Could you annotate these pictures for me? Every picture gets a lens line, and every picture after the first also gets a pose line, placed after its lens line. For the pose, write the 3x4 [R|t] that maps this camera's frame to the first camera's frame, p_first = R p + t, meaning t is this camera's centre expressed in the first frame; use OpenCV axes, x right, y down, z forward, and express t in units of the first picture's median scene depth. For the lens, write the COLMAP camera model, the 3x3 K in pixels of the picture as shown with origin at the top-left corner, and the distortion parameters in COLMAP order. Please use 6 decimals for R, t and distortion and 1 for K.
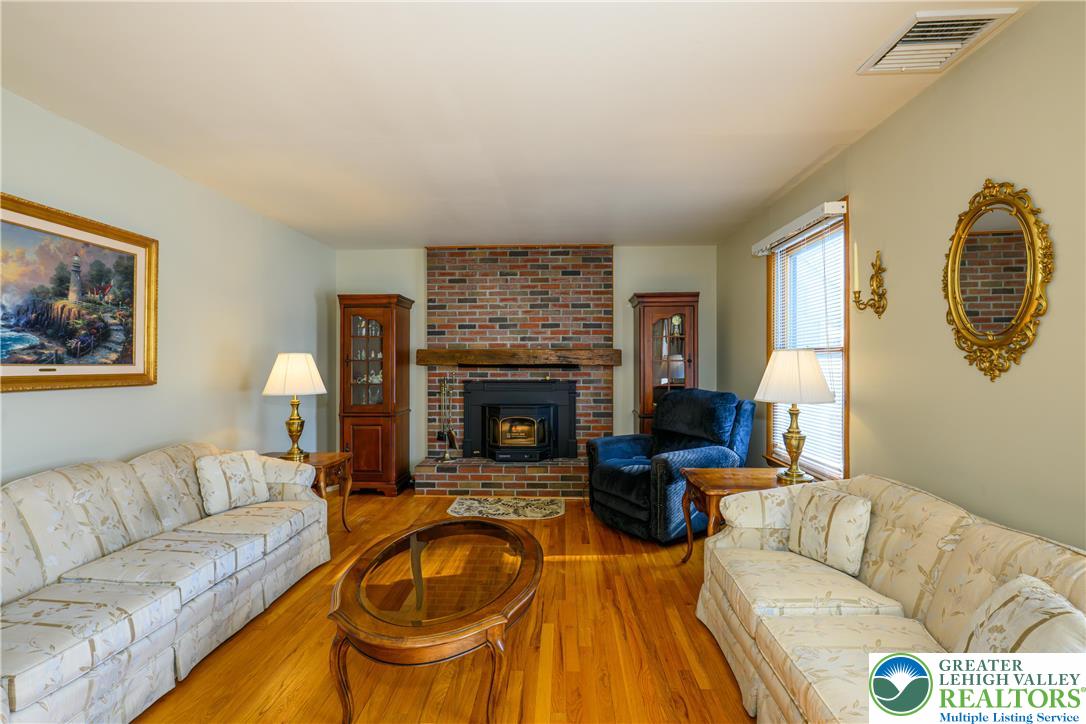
lens RADIAL K [[479.3, 0, 542.4], [0, 479.3, 360.5], [0, 0, 1]] dist [-0.001485, 0.000771]
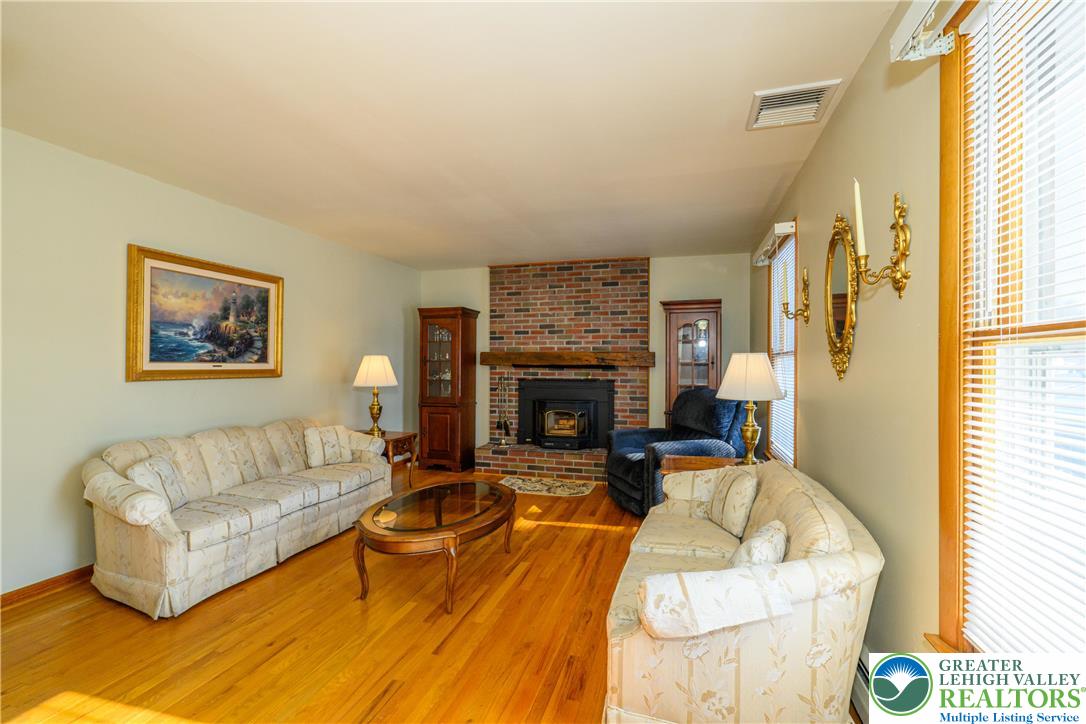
lens RADIAL K [[479.3, 0, 542.9], [0, 479.3, 359.9], [0, 0, 1]] dist [-0.001485, 0.000771]
pose [[0.970540, 0.003885, -0.240910, 0.218684], [-0.004765, 0.999984, -0.003071, -0.000473], [0.240894, 0.004129, 0.970543, -0.154706]]
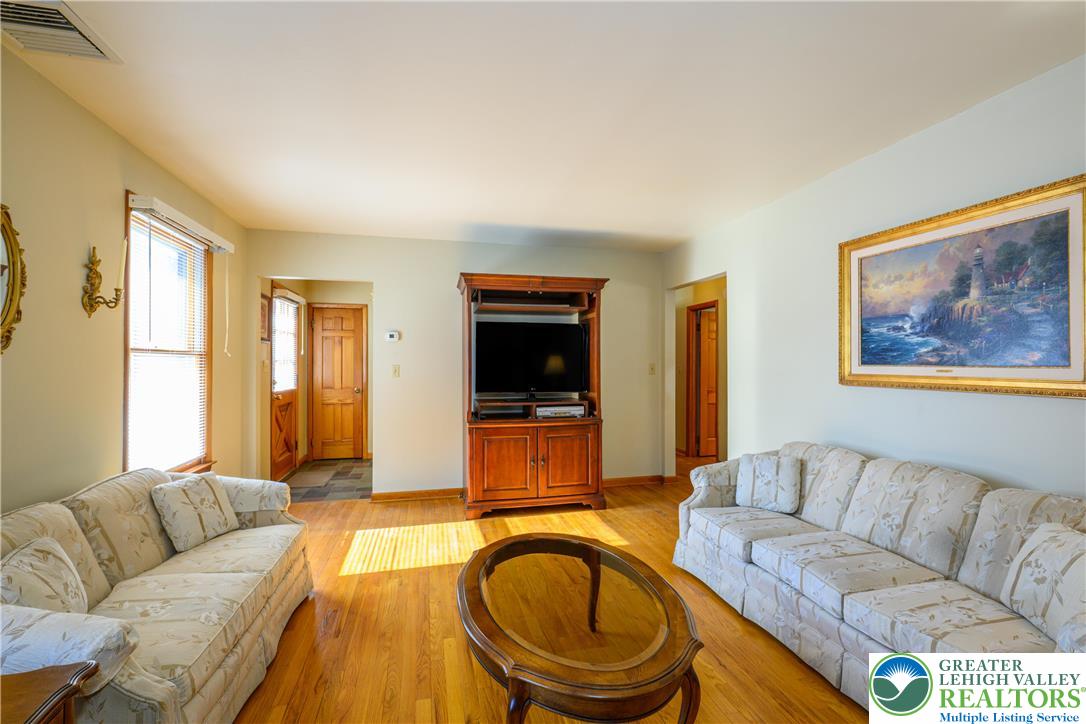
lens RADIAL K [[479.3, 0, 539.2], [0, 479.3, 364.3], [0, 0, 1]] dist [-0.001485, 0.000771]
pose [[-0.960631, -0.000510, -0.277827, 0.053201], [0.000356, 0.999995, -0.003068, 0.004269], [0.277827, -0.003046, -0.960626, 0.968733]]
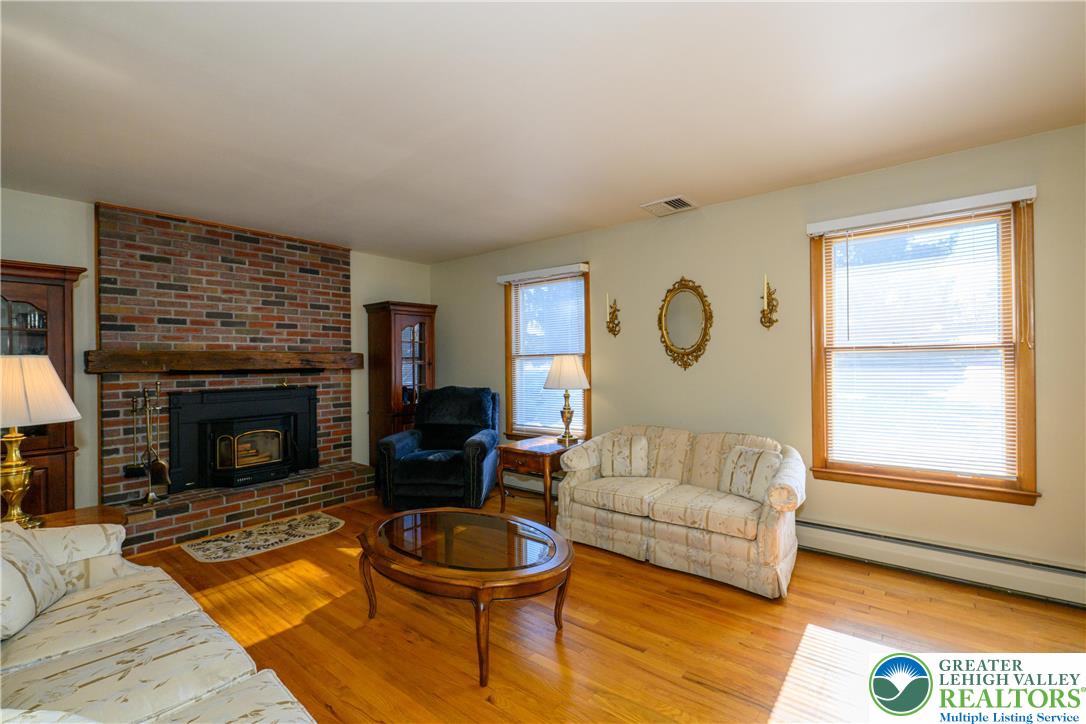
lens RADIAL K [[479.3, 0, 539.1], [0, 479.3, 359.7], [0, 0, 1]] dist [-0.001485, 0.000771]
pose [[0.601201, -0.002614, 0.799094, -0.515856], [0.009591, 0.999946, -0.003945, -0.001401], [-0.799040, 0.010036, 0.601194, 0.098653]]
